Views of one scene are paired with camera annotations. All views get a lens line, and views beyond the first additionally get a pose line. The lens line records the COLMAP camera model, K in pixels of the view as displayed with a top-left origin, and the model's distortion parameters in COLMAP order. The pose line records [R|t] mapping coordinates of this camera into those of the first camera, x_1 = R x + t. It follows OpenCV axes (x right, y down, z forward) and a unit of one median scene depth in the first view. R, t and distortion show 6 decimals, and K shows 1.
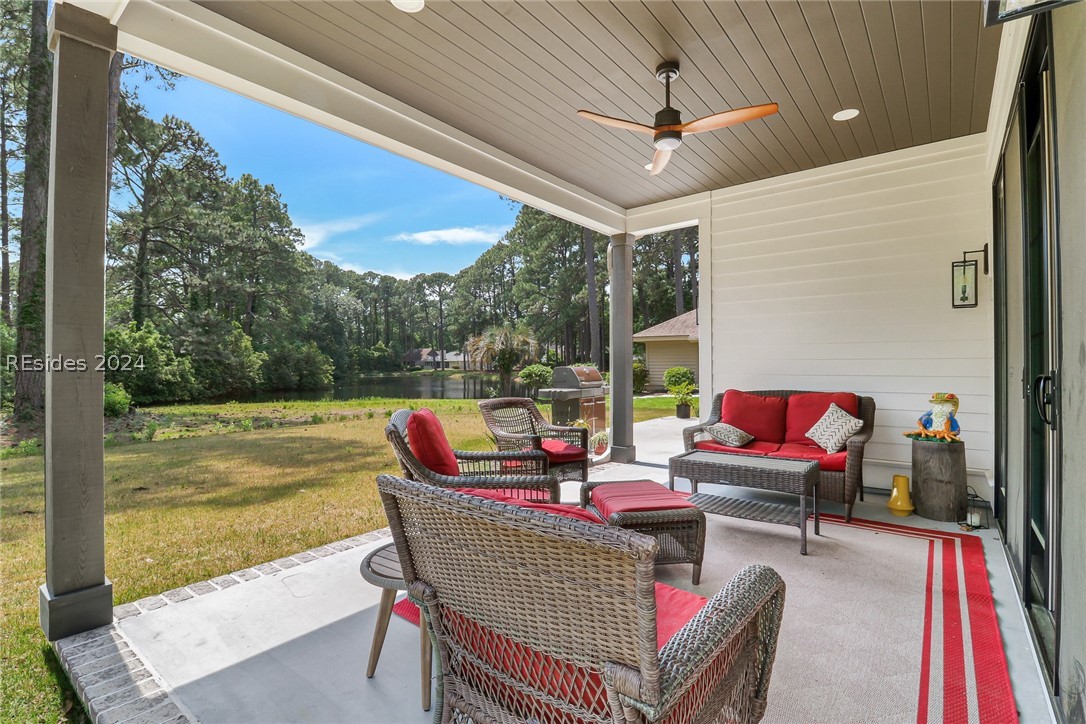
lens RADIAL K [[503.9, 0, 551.3], [0, 503.9, 377.8], [0, 0, 1]] dist [0.000616, -0.011334]
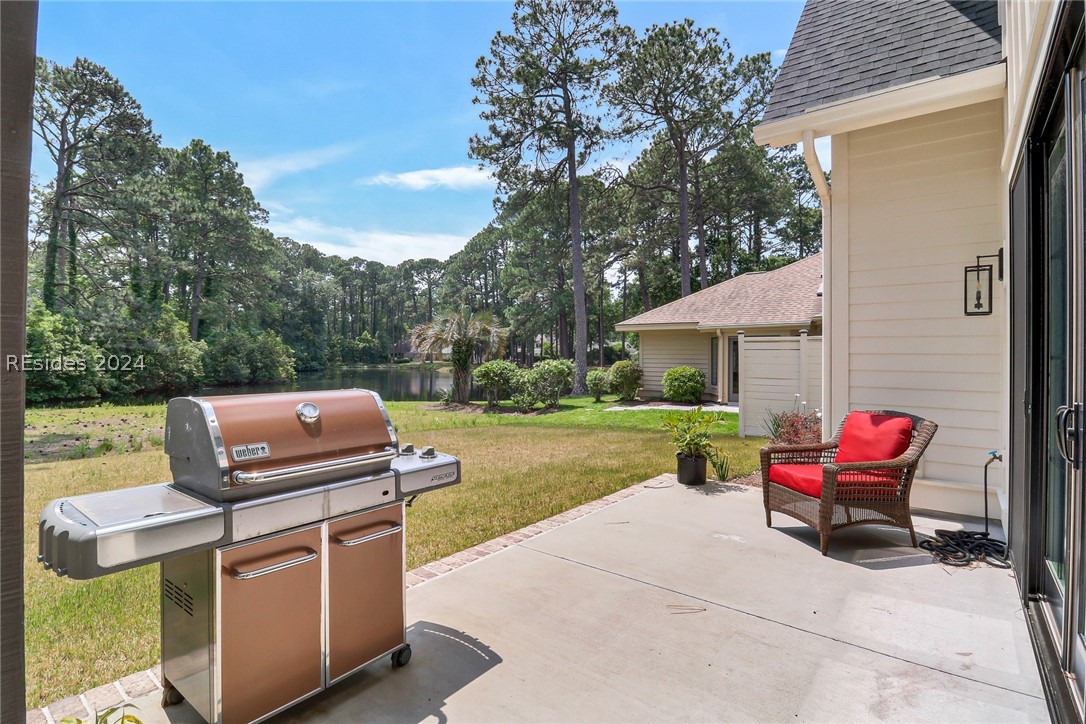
lens RADIAL K [[511.6, 0, 551.3], [0, 511.6, 360.0], [0, 0, 1]] dist [-0.001453, -0.011838]
pose [[0.999898, 0.012262, -0.007364, 0.020026], [-0.012422, 0.999681, -0.022009, -0.003608], [0.007092, 0.022099, 0.999731, 0.078250]]
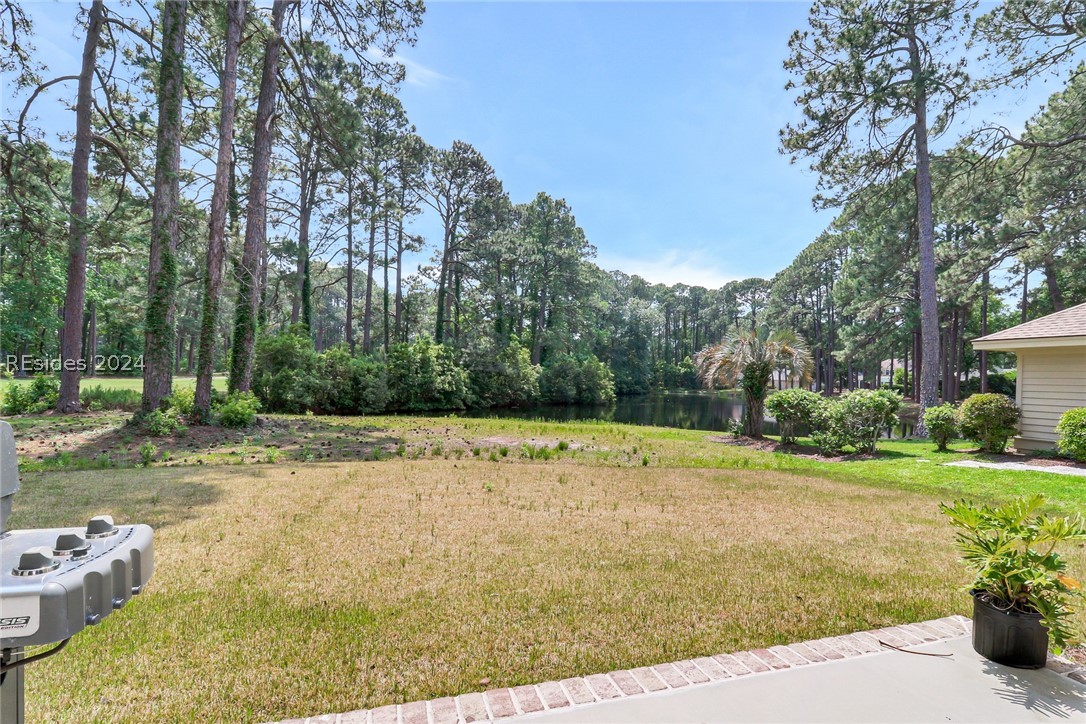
lens RADIAL K [[521.0, 0, 567.1], [0, 521.0, 381.6], [0, 0, 1]] dist [0.000184, -0.011849]
pose [[0.826179, 0.031785, -0.562511, 0.034363], [-0.047004, 0.998815, -0.012598, -0.004457], [0.561444, 0.036849, 0.826694, 0.106838]]
